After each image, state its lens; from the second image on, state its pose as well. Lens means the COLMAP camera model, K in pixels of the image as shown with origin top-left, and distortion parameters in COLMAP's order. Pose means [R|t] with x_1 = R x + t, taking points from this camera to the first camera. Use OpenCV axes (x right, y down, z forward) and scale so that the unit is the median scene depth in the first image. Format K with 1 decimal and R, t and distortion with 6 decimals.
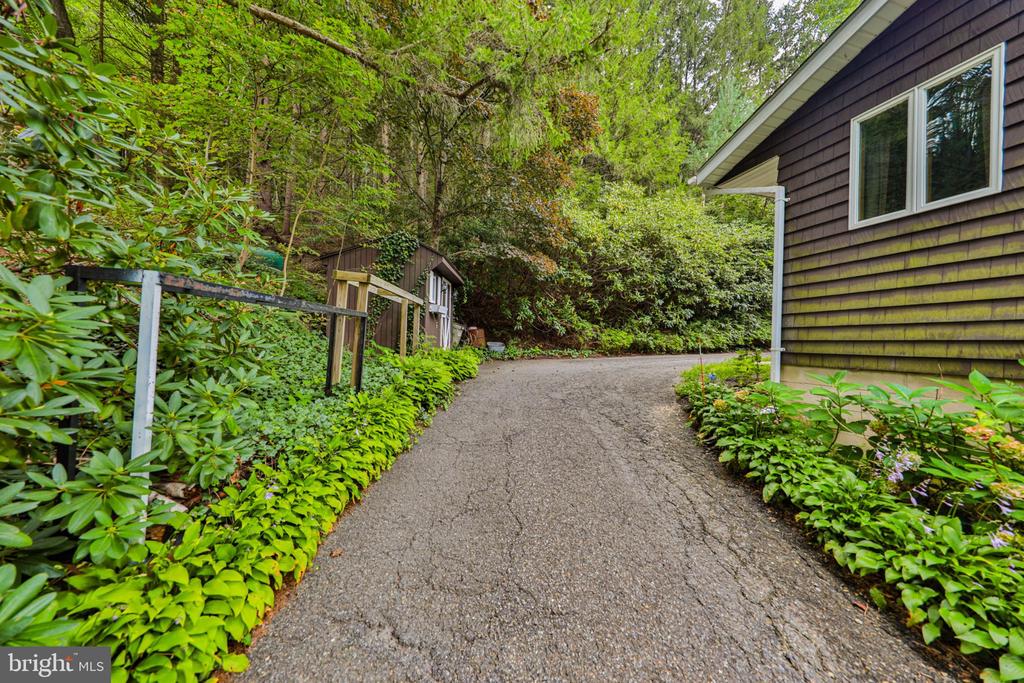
lens RADIAL K [[343.1, 0, 501.2], [0, 343.1, 342.1], [0, 0, 1]] dist [0.021268, -0.006572]
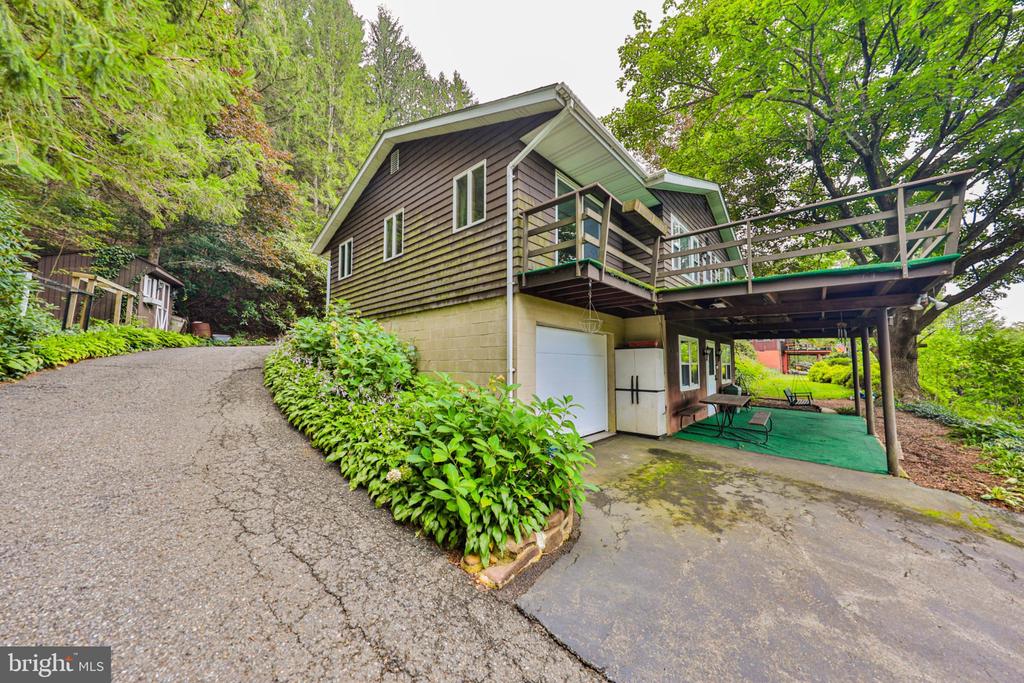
lens RADIAL K [[343.1, 0, 501.2], [0, 343.1, 342.1], [0, 0, 1]] dist [0.021268, -0.006572]
pose [[0.846574, 0.012948, 0.532114, 0.249574], [0.014178, 0.998801, -0.046861, 0.147025], [-0.532083, 0.047216, 0.845375, -0.896379]]
